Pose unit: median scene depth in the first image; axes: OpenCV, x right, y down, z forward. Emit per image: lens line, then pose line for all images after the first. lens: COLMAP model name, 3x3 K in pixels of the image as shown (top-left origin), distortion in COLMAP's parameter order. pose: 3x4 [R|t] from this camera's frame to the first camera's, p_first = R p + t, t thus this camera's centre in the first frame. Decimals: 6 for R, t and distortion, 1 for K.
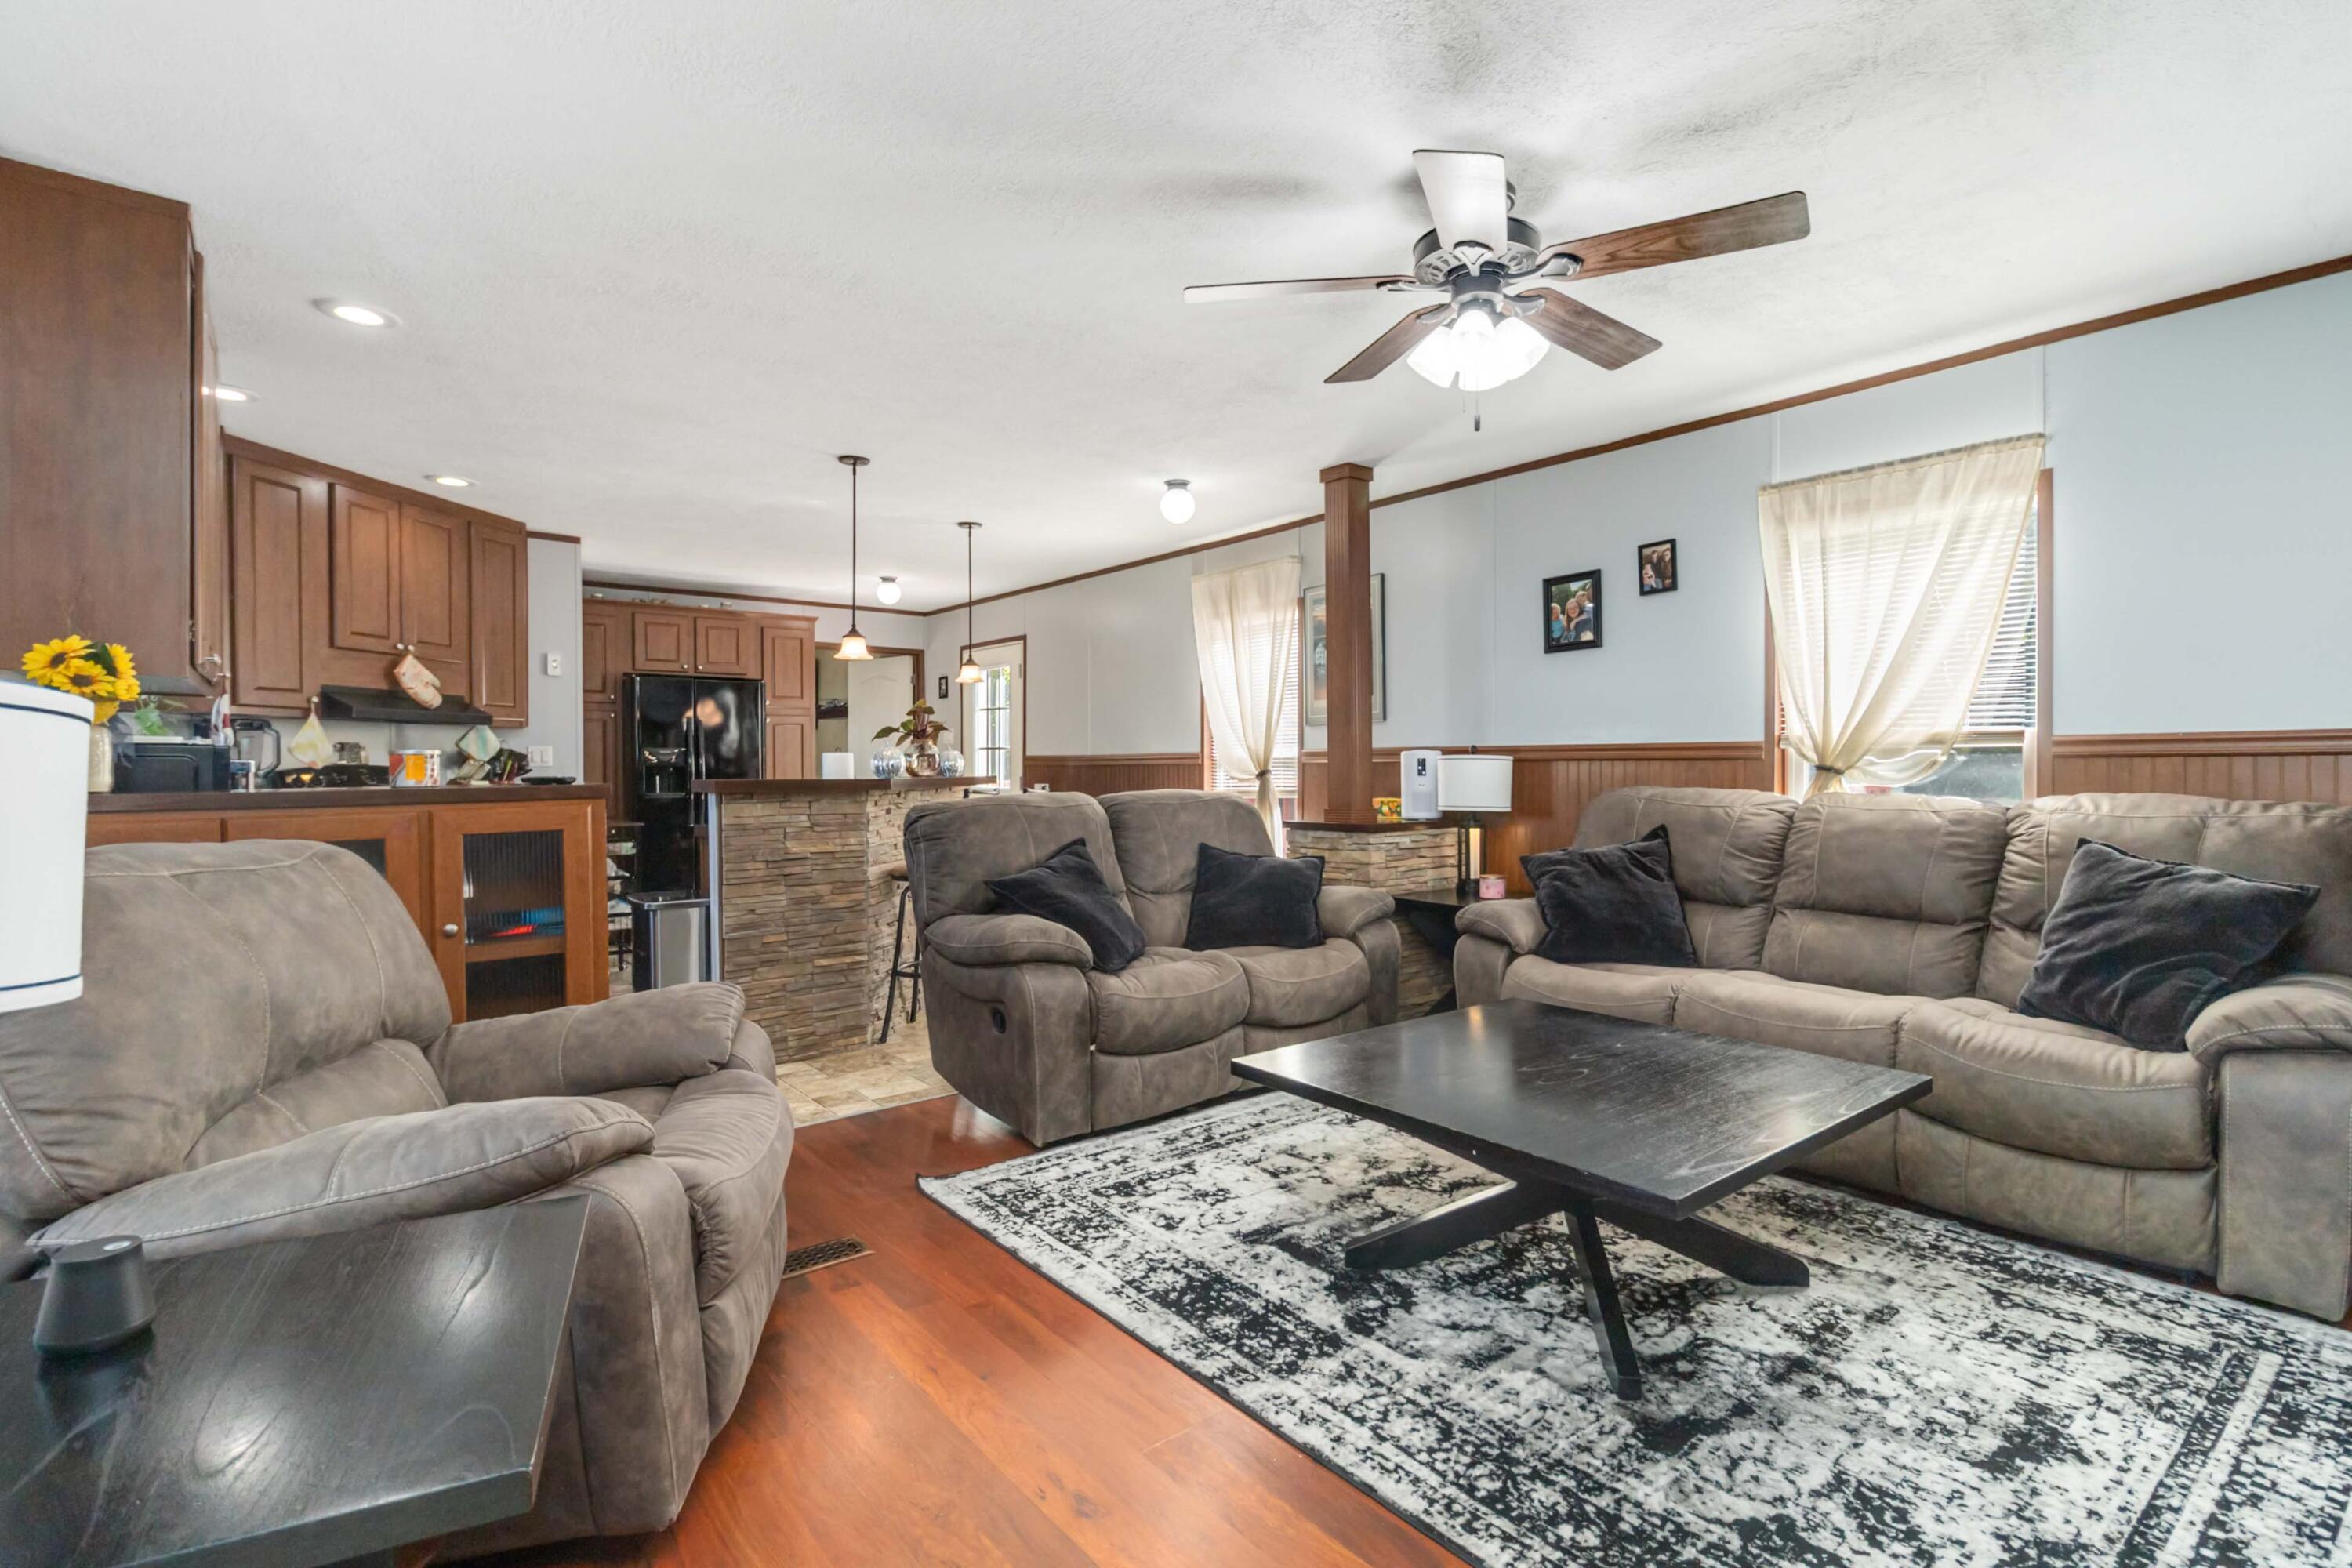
lens RADIAL K [[1098.4, 0, 1259.9], [0, 1098.4, 774.9], [0, 0, 1]] dist [0.002833, -0.000853]
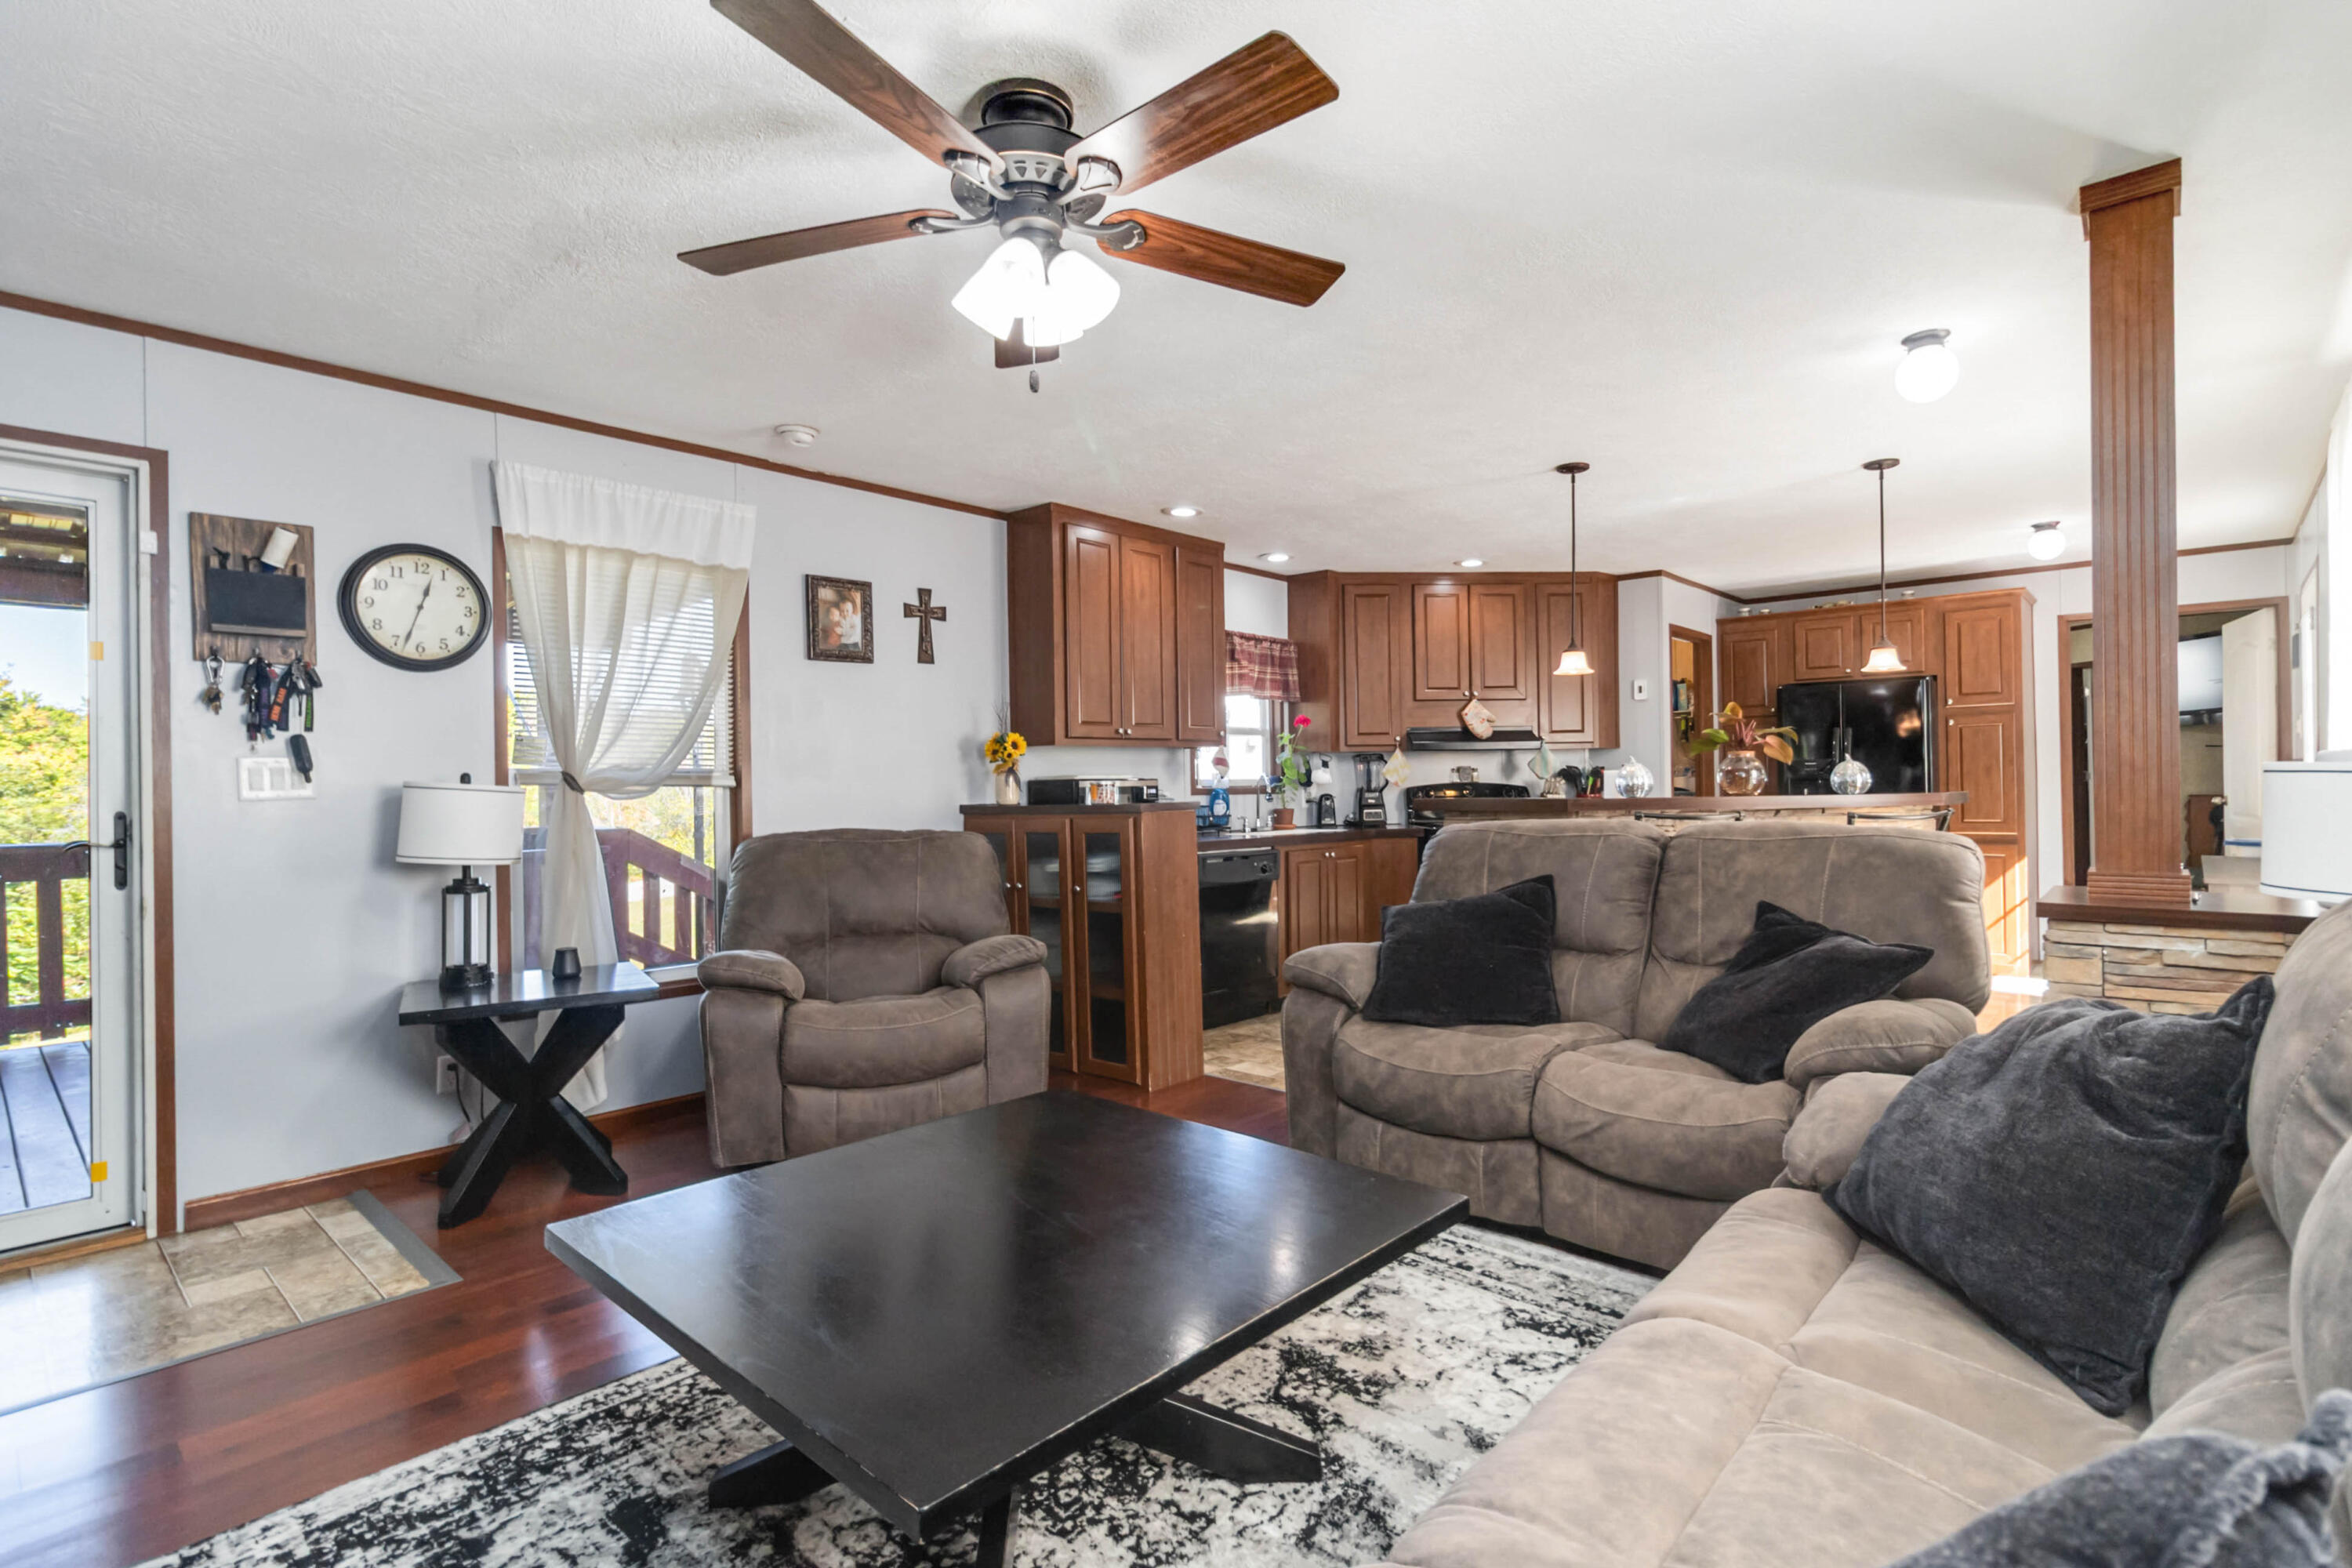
lens RADIAL K [[1098.4, 0, 1183.1], [0, 1098.4, 786.8], [0, 0, 1]] dist [0.002833, -0.000853]
pose [[0.128118, 0.002519, -0.991756, 0.750572], [0.008609, 0.999956, 0.003652, -0.018332], [0.991722, -0.009006, 0.128091, 0.736707]]
